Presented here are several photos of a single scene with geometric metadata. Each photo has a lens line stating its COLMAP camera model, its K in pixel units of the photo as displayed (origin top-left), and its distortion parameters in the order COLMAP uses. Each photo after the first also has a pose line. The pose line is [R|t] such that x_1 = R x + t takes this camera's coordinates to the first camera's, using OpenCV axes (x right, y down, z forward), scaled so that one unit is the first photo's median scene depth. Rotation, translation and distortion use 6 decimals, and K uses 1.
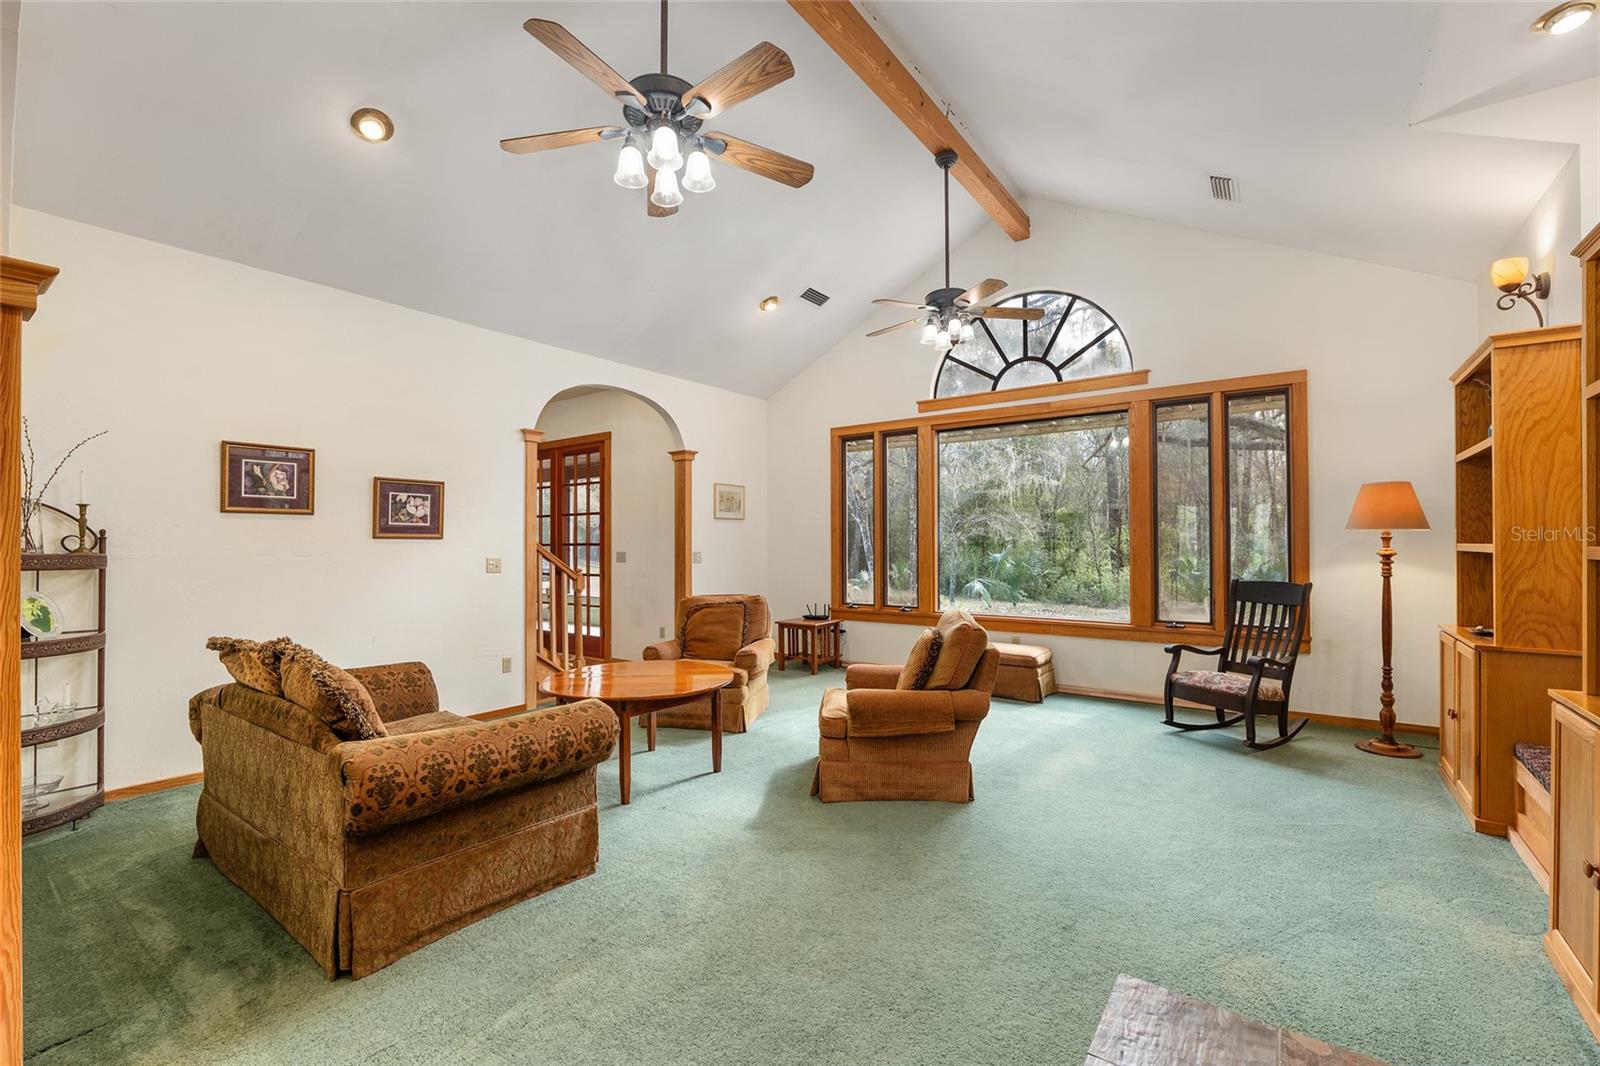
lens RADIAL K [[691.8, 0, 800.0], [0, 691.8, 533.0], [0, 0, 1]] dist [0.002162, 0.000119]
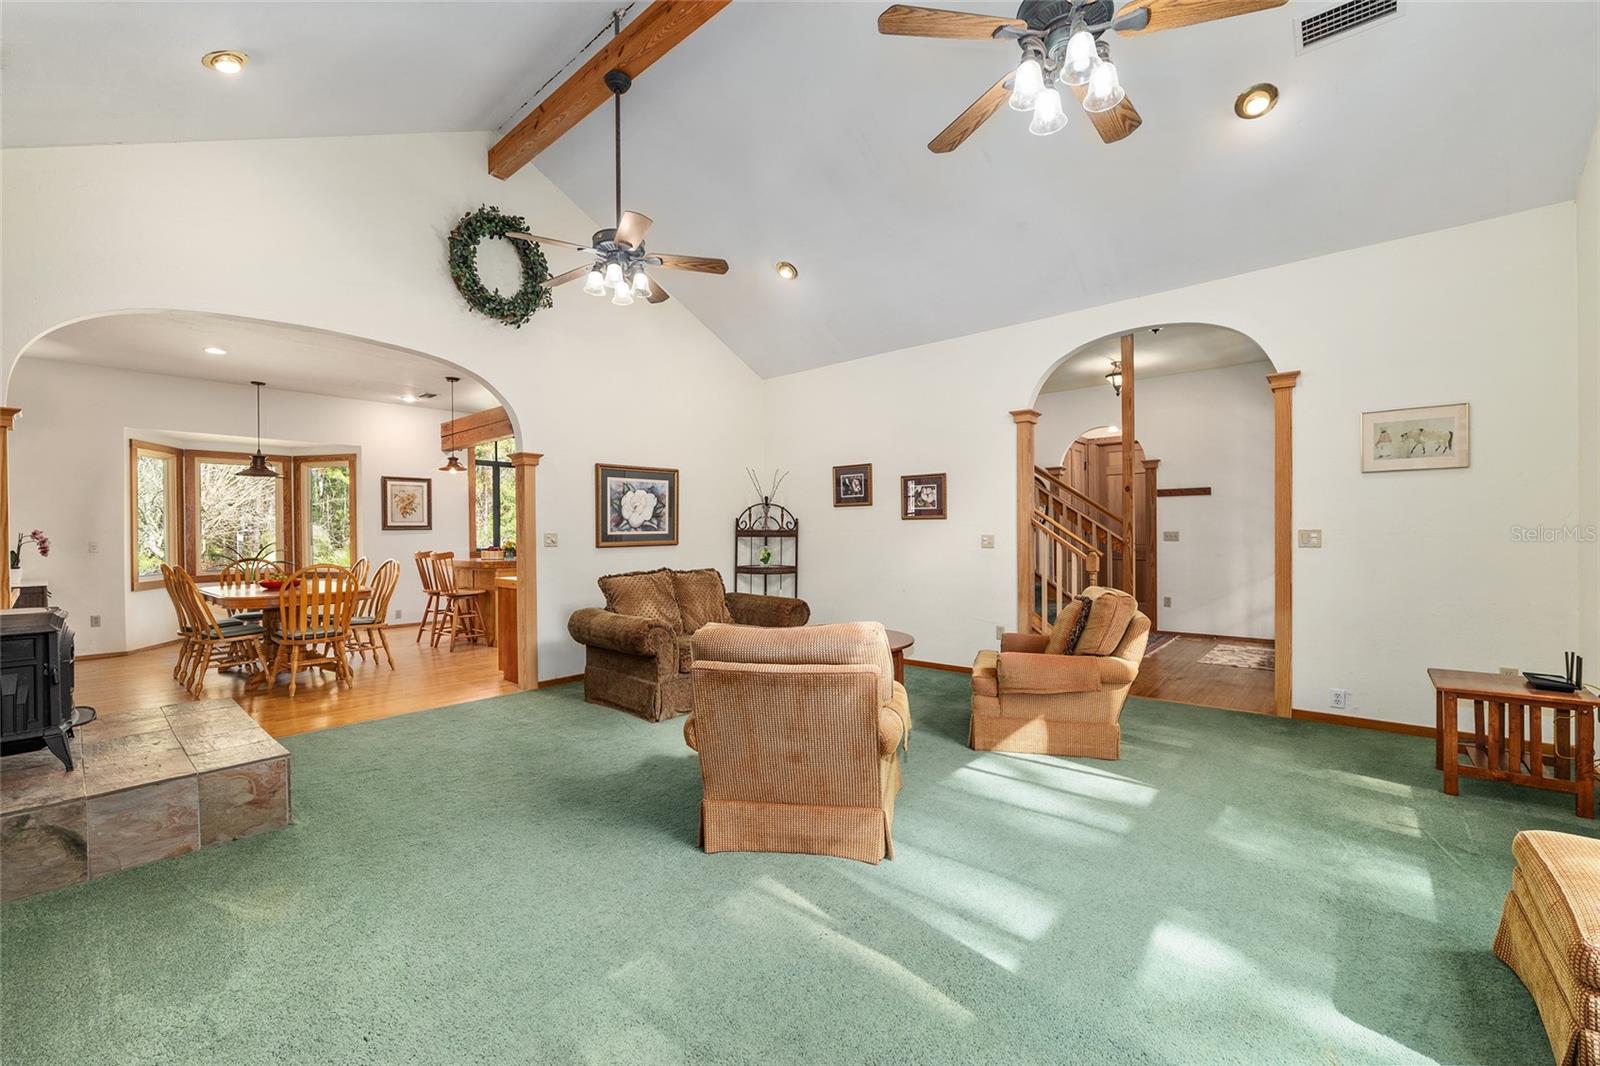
lens RADIAL K [[645.9, 0, 795.1], [0, 645.9, 532.7], [0, 0, 1]] dist [-0.025846, 0.000208]
pose [[-0.094780, -0.002978, -0.995494, 0.766593], [0.017123, 0.999843, -0.004621, 0.039306], [0.995351, -0.017484, -0.094714, 0.977883]]
